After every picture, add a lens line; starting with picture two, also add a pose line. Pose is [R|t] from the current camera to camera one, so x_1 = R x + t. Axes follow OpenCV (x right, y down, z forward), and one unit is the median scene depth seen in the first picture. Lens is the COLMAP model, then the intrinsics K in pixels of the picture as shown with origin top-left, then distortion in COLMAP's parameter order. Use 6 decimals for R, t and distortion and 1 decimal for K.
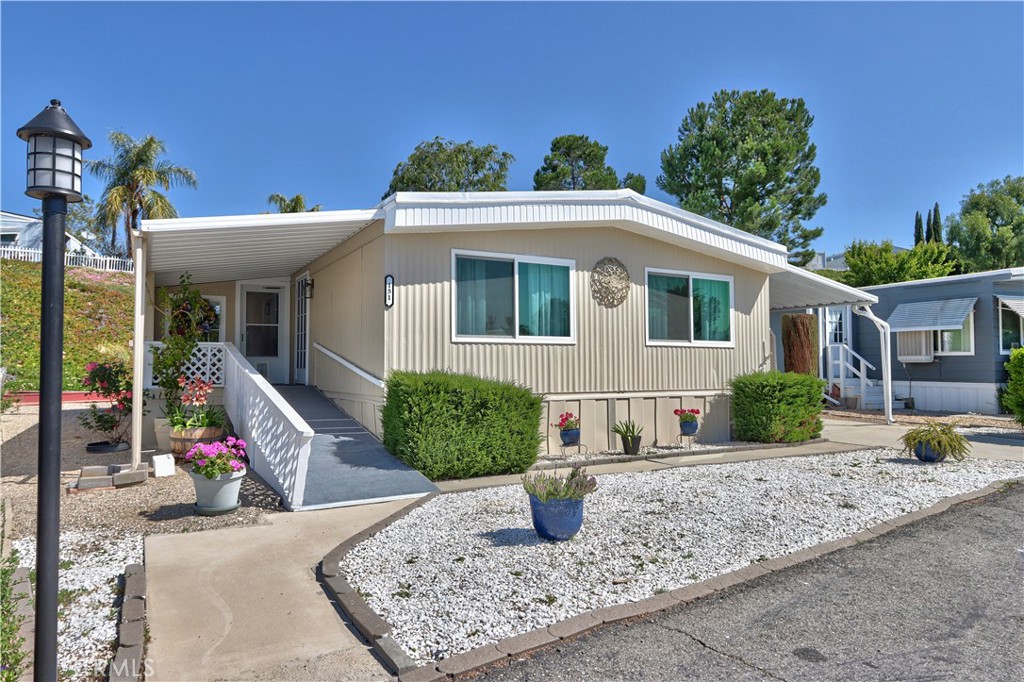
lens RADIAL K [[637.5, 0, 503.2], [0, 637.5, 345.8], [0, 0, 1]] dist [-0.015733, 0.001858]
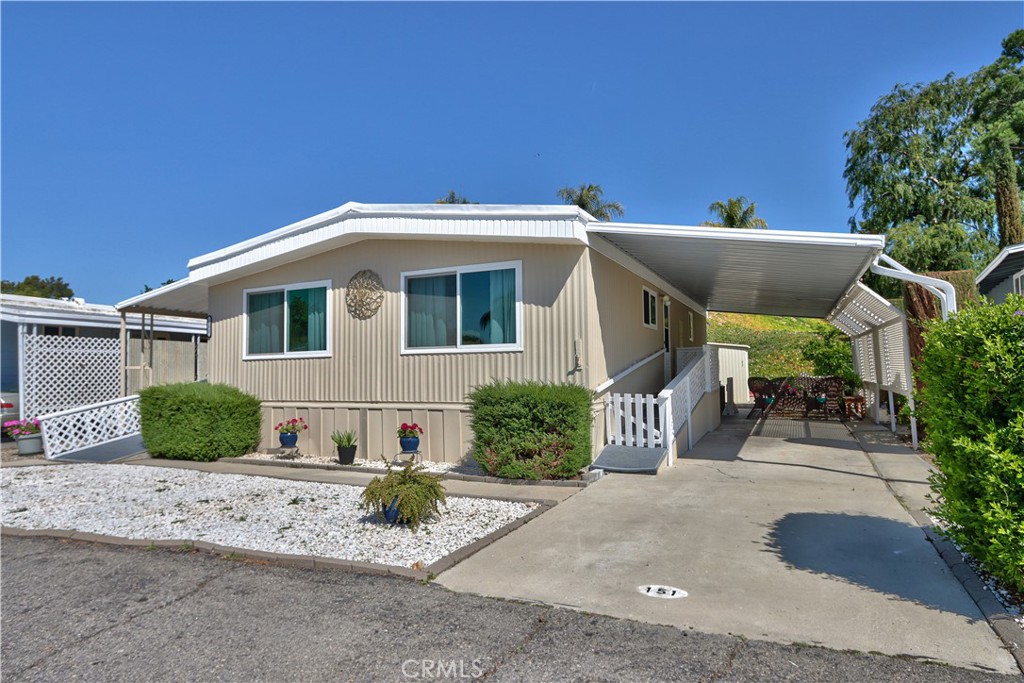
lens RADIAL K [[598.0, 0, 505.1], [0, 598.0, 351.9], [0, 0, 1]] dist [-0.007838, -0.001174]
pose [[0.580540, -0.033516, -0.813542, 1.073948], [0.044295, 0.998973, -0.009547, 0.011544], [0.813026, -0.030494, 0.581428, 0.621477]]
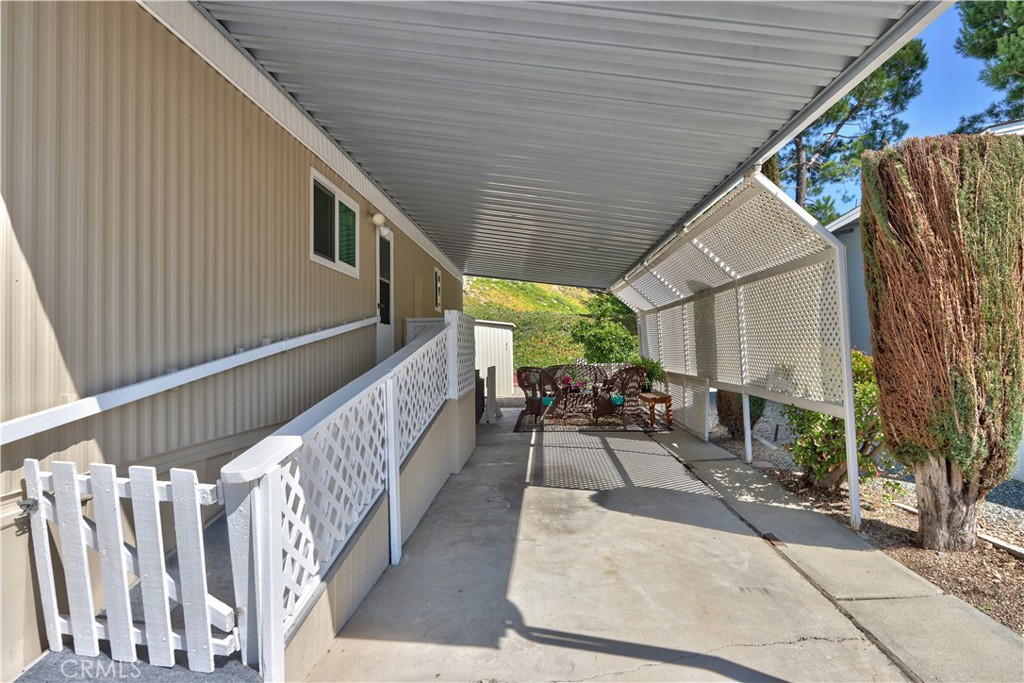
lens RADIAL K [[598.0, 0, 518.5], [0, 598.0, 340.6], [0, 0, 1]] dist [-0.007838, -0.001174]
pose [[0.854746, -0.015810, -0.518806, 0.719045], [0.028232, 0.999472, 0.016055, 0.028502], [0.518279, -0.028370, 0.854741, 1.147847]]
